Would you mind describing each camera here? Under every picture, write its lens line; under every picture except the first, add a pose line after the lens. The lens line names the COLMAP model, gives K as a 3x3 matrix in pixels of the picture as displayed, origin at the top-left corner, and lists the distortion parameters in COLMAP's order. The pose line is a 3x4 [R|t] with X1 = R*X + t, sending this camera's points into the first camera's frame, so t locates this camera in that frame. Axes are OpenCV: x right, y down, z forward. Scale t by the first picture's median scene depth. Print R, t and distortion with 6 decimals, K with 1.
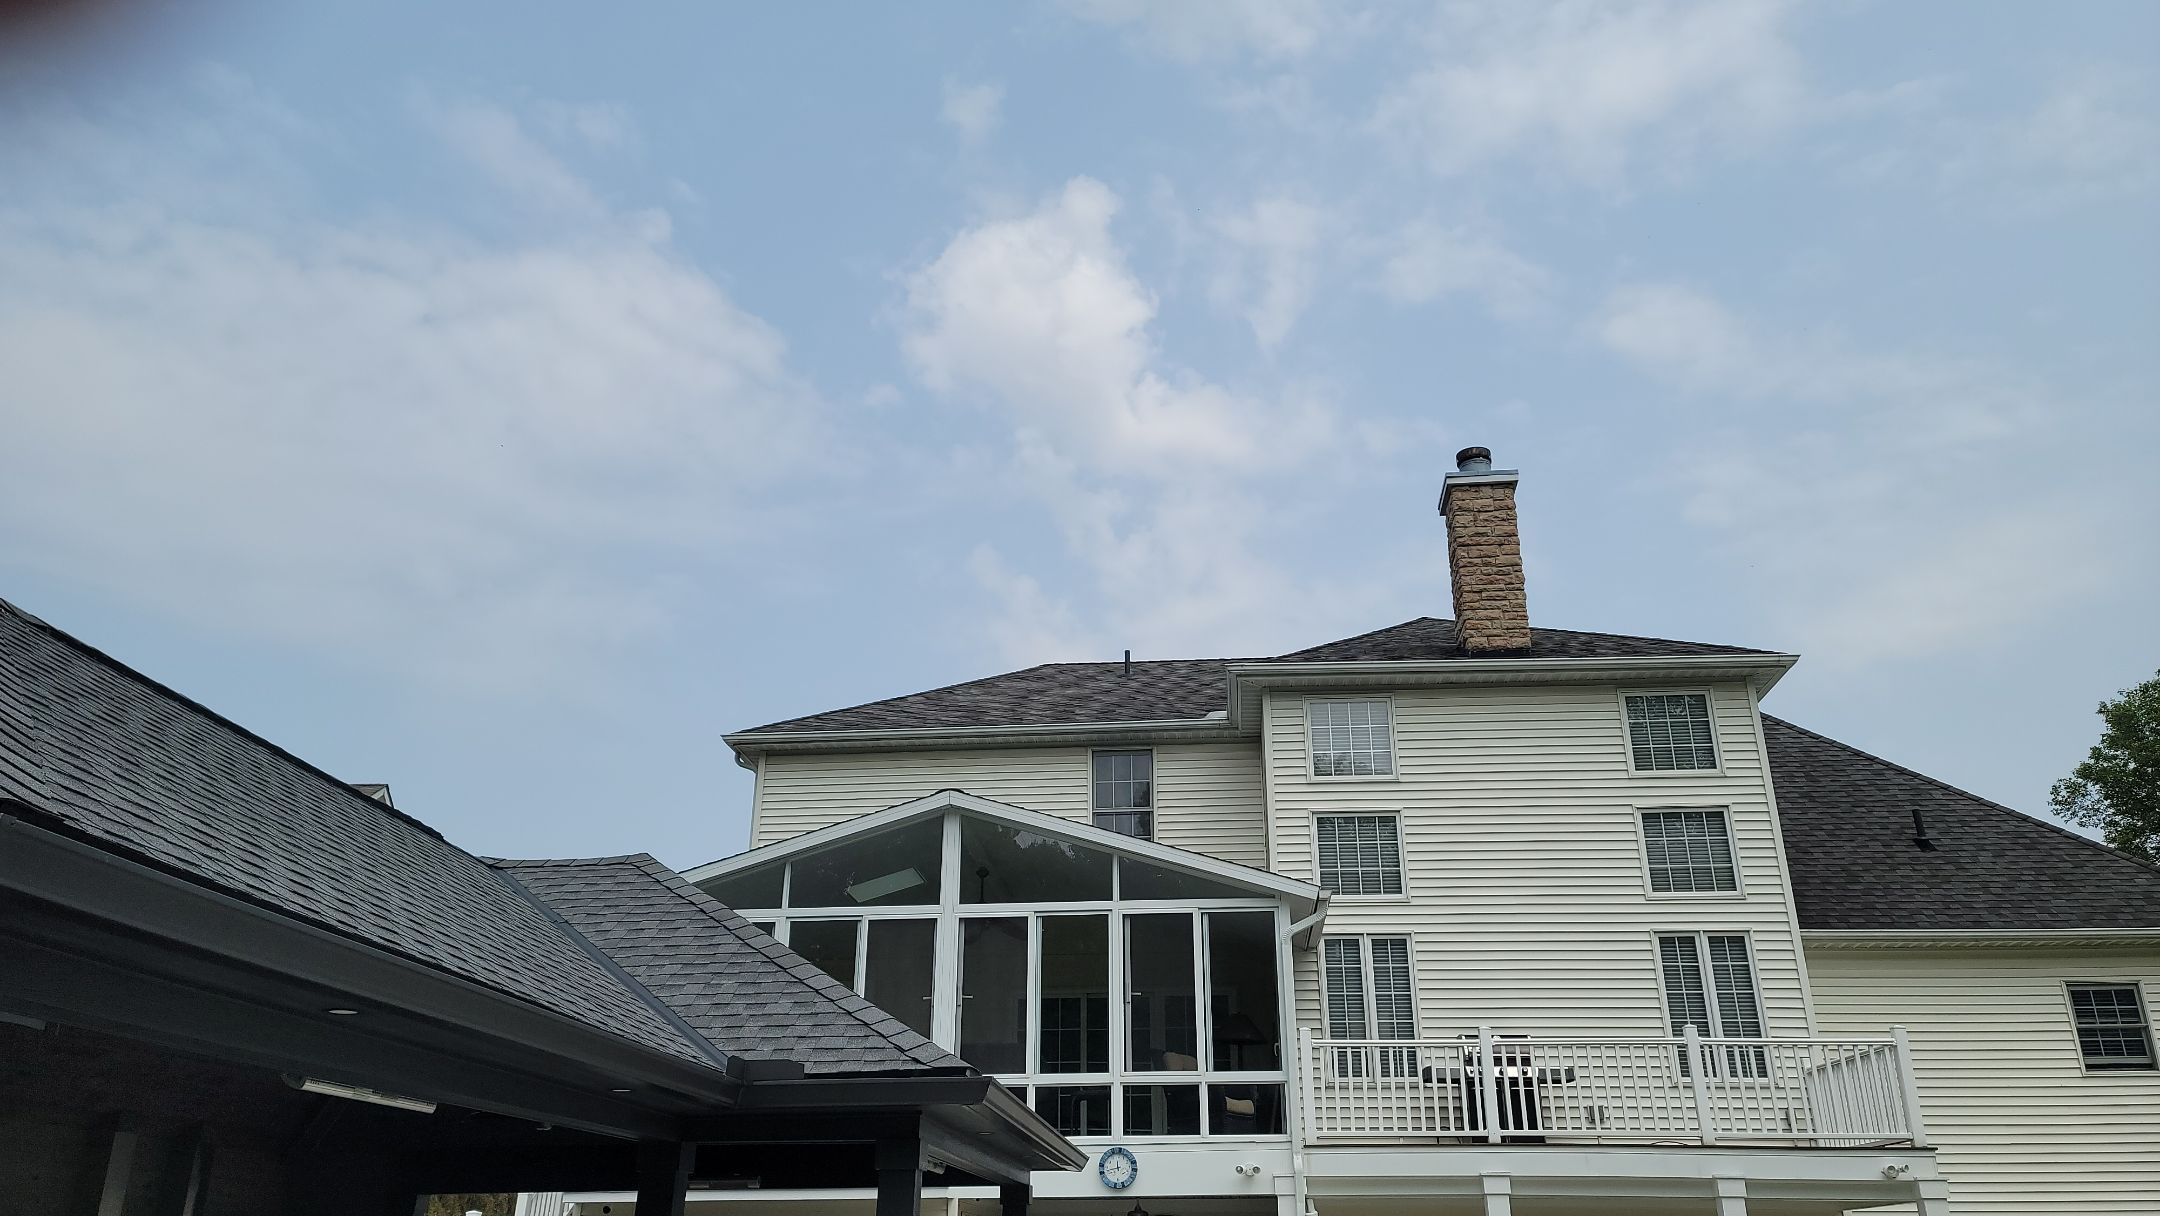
lens RADIAL K [[1538.8, 0, 1049.5], [0, 1538.8, 613.9], [0, 0, 1]] dist [0.070409, -0.043110]
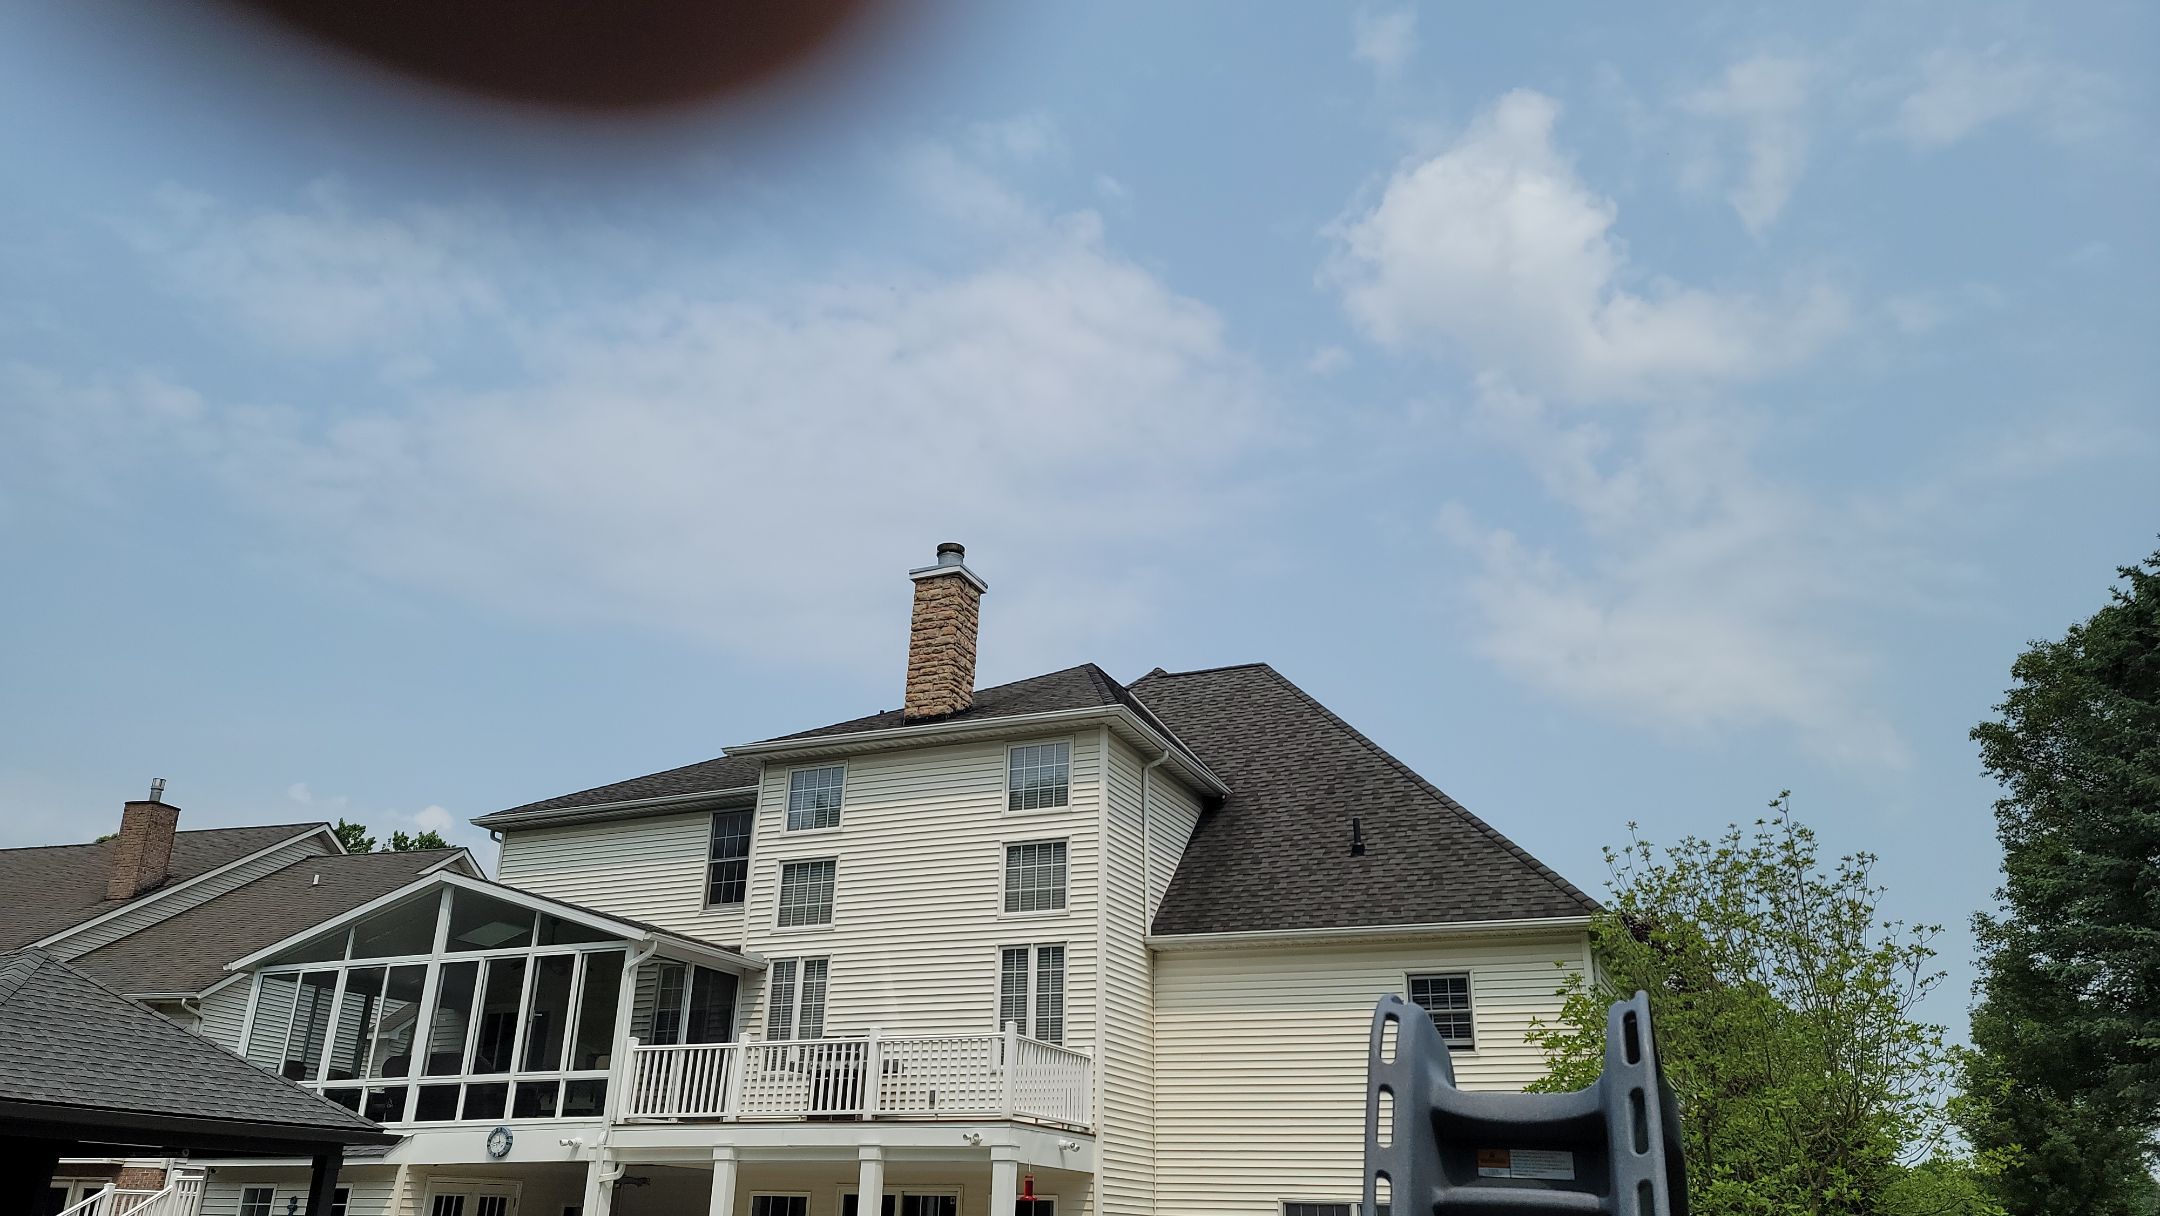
lens RADIAL K [[1617.8, 0, 1053.8], [0, 1617.8, 604.0], [0, 0, 1]] dist [0.080578, -0.031812]
pose [[0.936378, -0.104562, -0.335056, 0.801074], [0.108947, 0.994031, -0.005737, -0.044630], [0.333656, -0.031131, 0.942181, -0.155665]]
